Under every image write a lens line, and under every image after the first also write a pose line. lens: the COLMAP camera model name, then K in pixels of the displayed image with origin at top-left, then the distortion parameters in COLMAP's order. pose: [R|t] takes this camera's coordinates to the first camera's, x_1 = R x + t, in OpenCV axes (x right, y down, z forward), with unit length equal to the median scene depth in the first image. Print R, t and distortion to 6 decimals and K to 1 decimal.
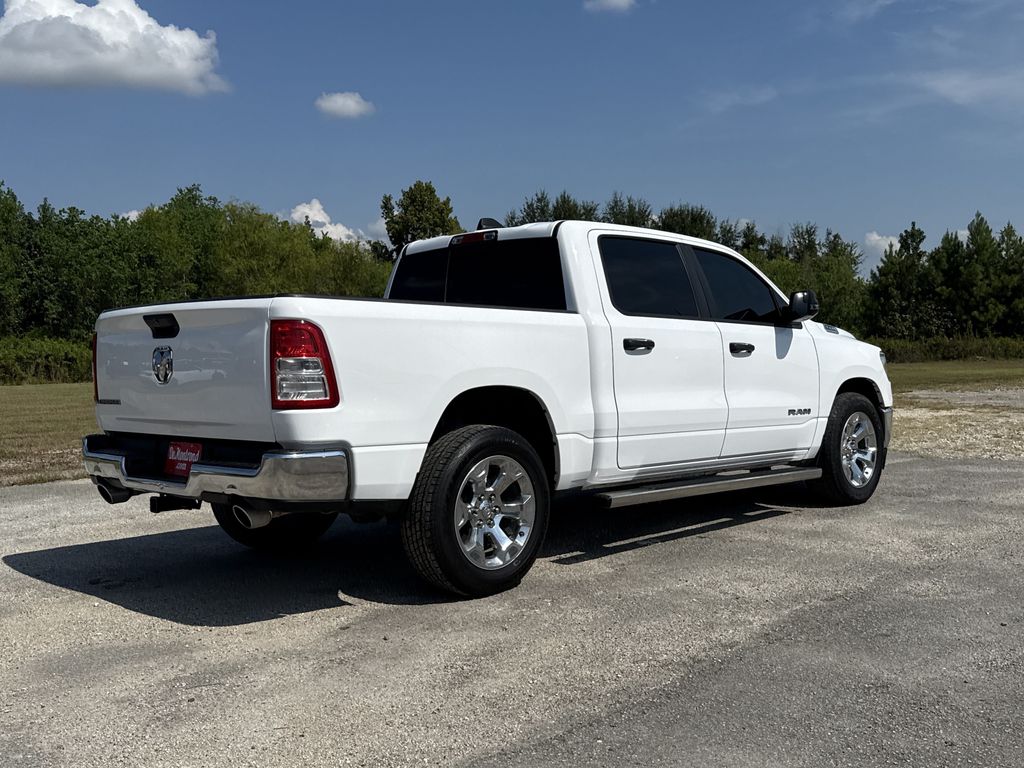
lens RADIAL K [[1056.2, 0, 512.0], [0, 1056.2, 384.0], [0, 0, 1]] dist [0.073830, 0.002939]
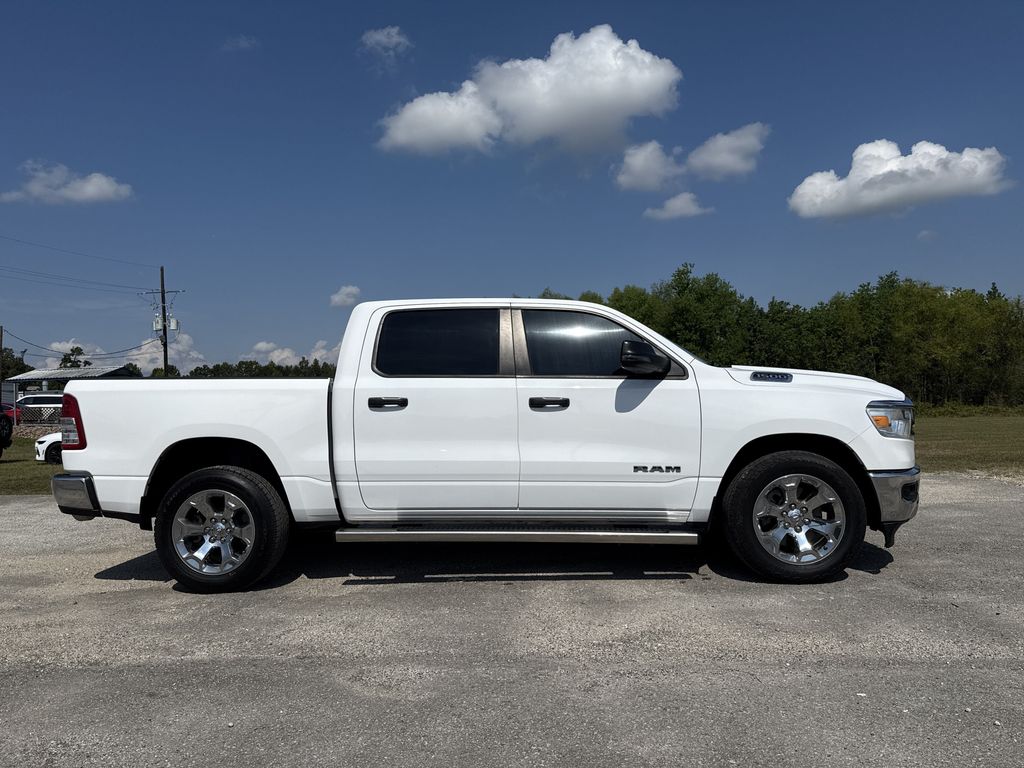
lens RADIAL K [[725.3, 0, 513.1], [0, 725.3, 395.8], [0, 0, 1]] dist [0.089210, -0.112622]
pose [[0.664474, -0.017684, -0.747102, 0.106068], [-0.007816, 0.999501, -0.030610, -0.002829], [0.747271, 0.026179, 0.664004, 0.075824]]
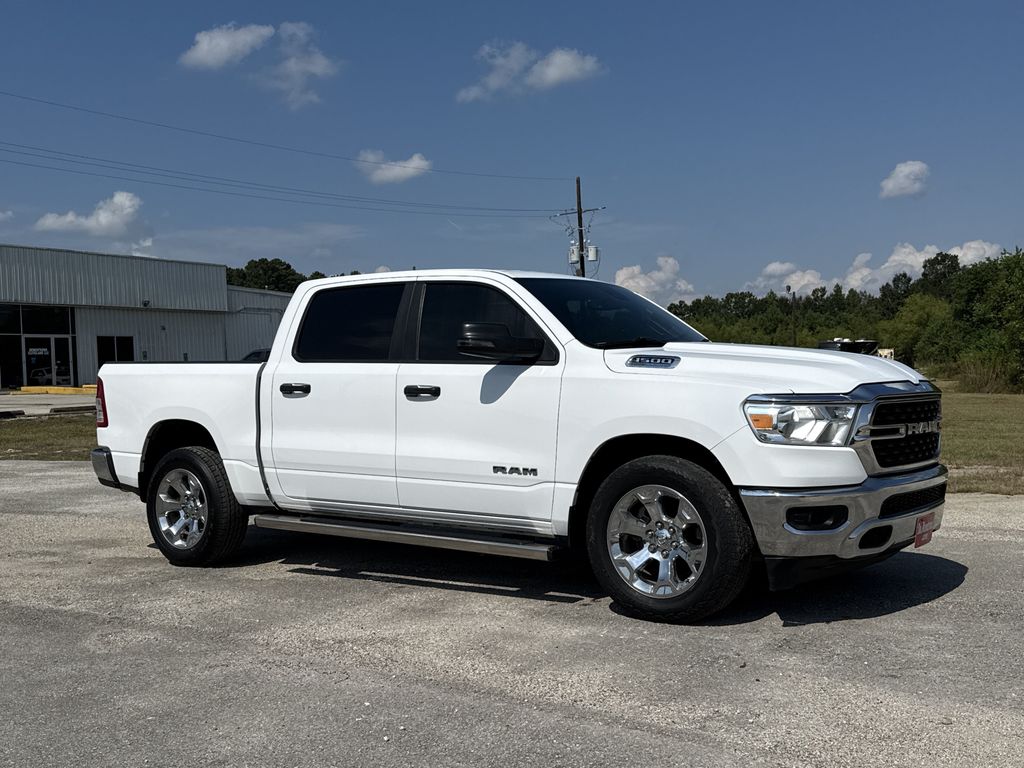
lens RADIAL K [[1117.4, 0, 512.0], [0, 1117.4, 384.0], [0, 0, 1]] dist [0.147380, 0.003432]
pose [[0.145318, 0.015804, -0.989259, 0.175670], [-0.010262, 0.999843, 0.014466, -0.008171], [0.989332, 0.008050, 0.145457, 0.138963]]
